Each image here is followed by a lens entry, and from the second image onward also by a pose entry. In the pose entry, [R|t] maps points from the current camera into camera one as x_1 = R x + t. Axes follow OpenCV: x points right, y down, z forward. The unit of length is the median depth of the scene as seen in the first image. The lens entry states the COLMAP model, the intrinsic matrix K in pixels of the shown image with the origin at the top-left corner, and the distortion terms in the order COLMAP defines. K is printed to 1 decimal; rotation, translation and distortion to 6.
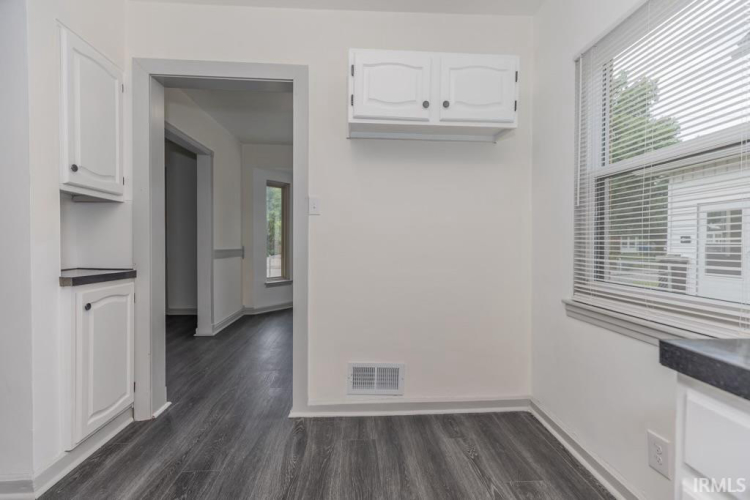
lens RADIAL K [[334.0, 0, 372.8], [0, 334.0, 249.5], [0, 0, 1]] dist [0.000496, 0.000151]
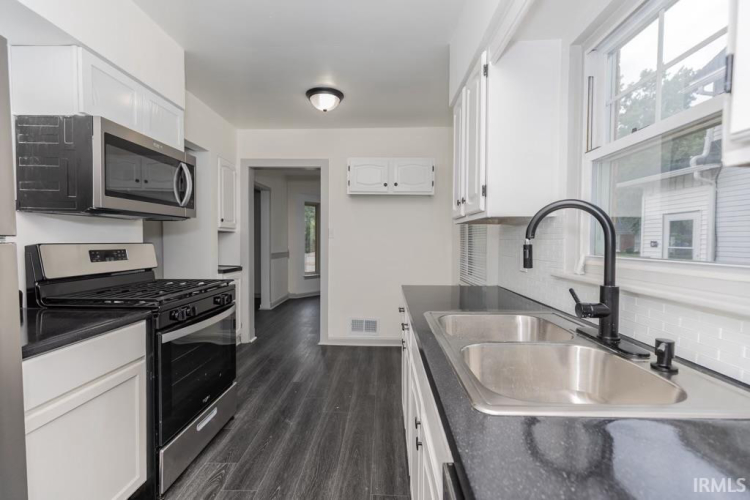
lens RADIAL K [[334.0, 0, 372.8], [0, 334.0, 249.5], [0, 0, 1]] dist [0.000496, 0.000151]
pose [[0.995051, 0.005288, -0.099226, 0.244007], [-0.004233, 0.999932, 0.010841, -0.061535], [0.099276, -0.010367, 0.995006, -0.853084]]
